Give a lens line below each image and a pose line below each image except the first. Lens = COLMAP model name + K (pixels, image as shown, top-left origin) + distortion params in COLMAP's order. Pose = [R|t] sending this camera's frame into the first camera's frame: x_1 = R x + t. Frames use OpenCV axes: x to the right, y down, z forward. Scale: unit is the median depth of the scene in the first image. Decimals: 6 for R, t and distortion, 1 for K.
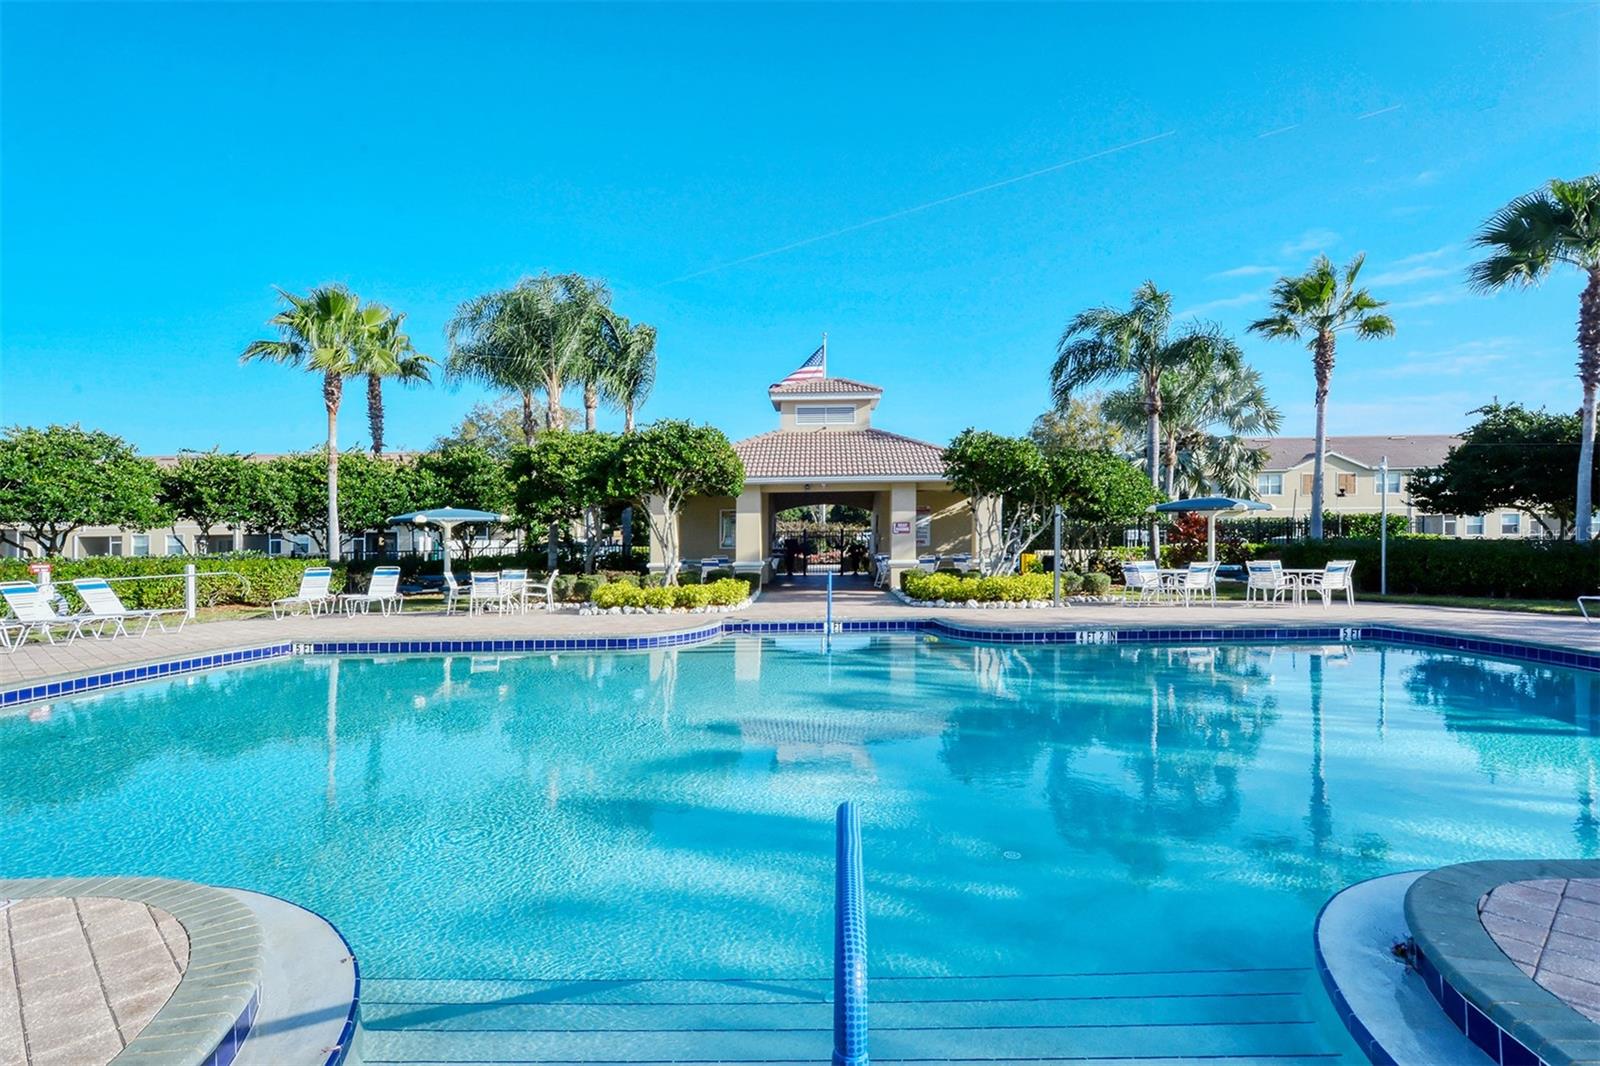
lens RADIAL K [[883.1, 0, 804.0], [0, 883.1, 549.2], [0, 0, 1]] dist [0.028227, -0.001184]
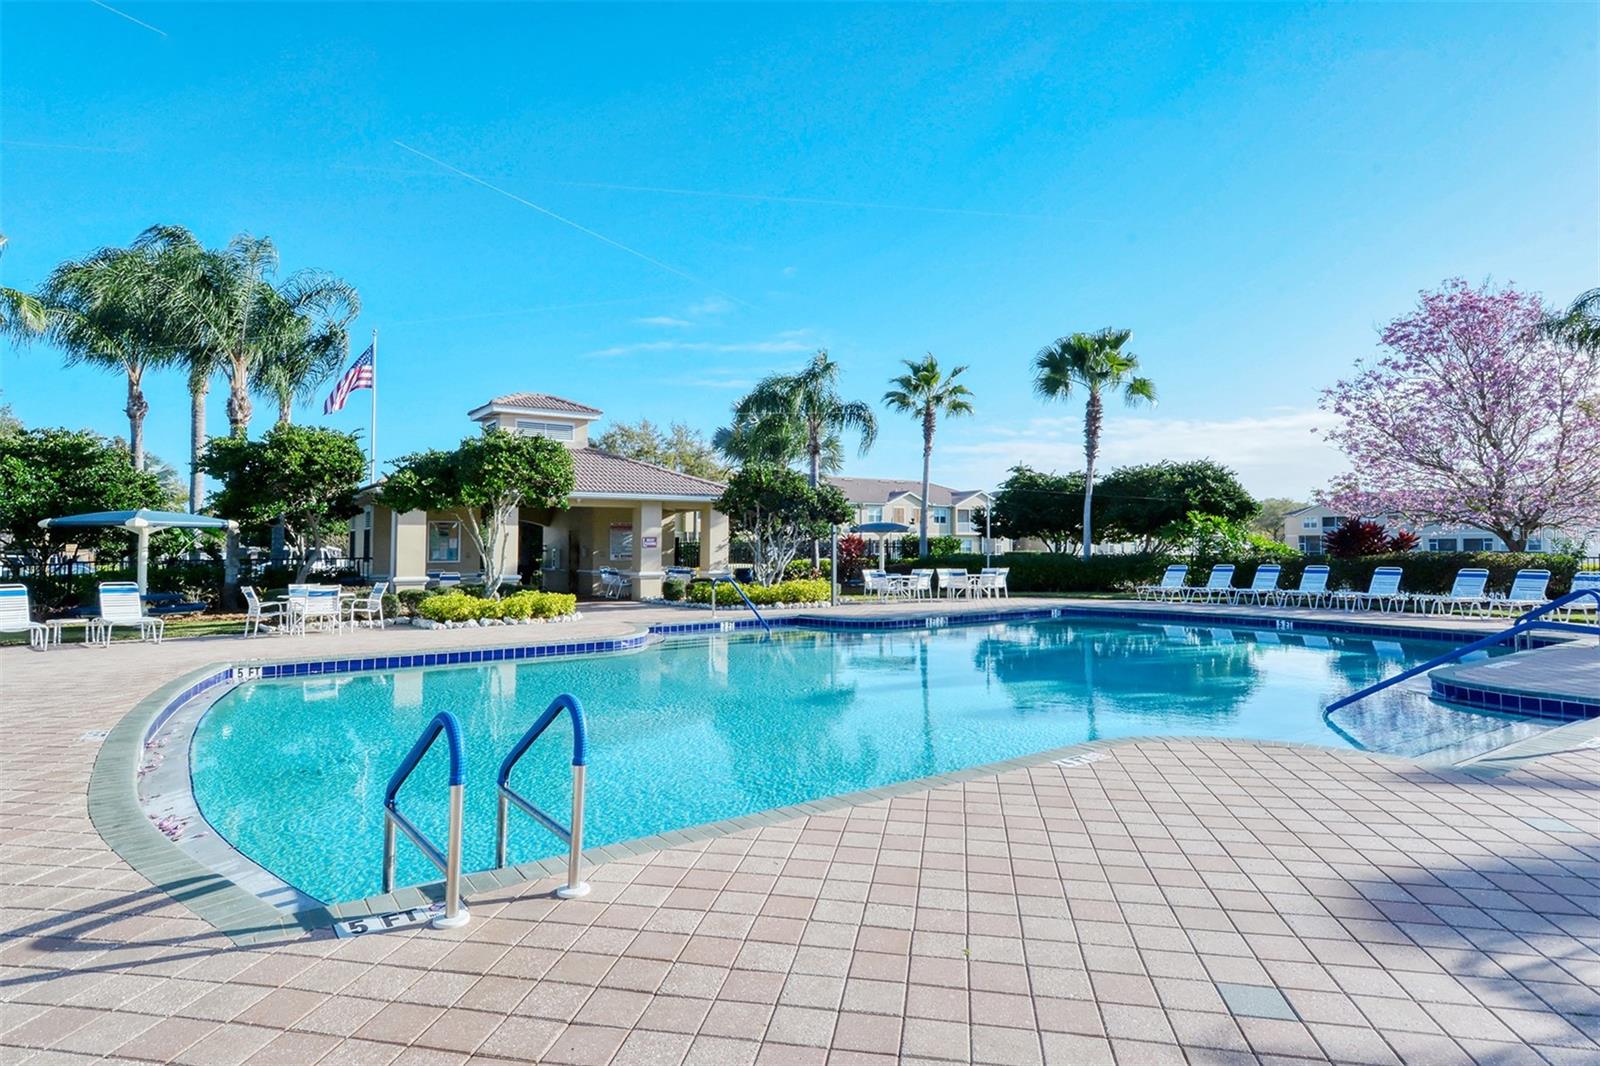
lens RADIAL K [[883.1, 0, 793.2], [0, 883.1, 531.8], [0, 0, 1]] dist [0.028227, -0.001184]
pose [[0.817459, 0.020608, 0.575618, -0.478365], [0.003448, 0.999167, -0.040668, 0.010581], [-0.575976, 0.035229, 0.816707, 0.006156]]
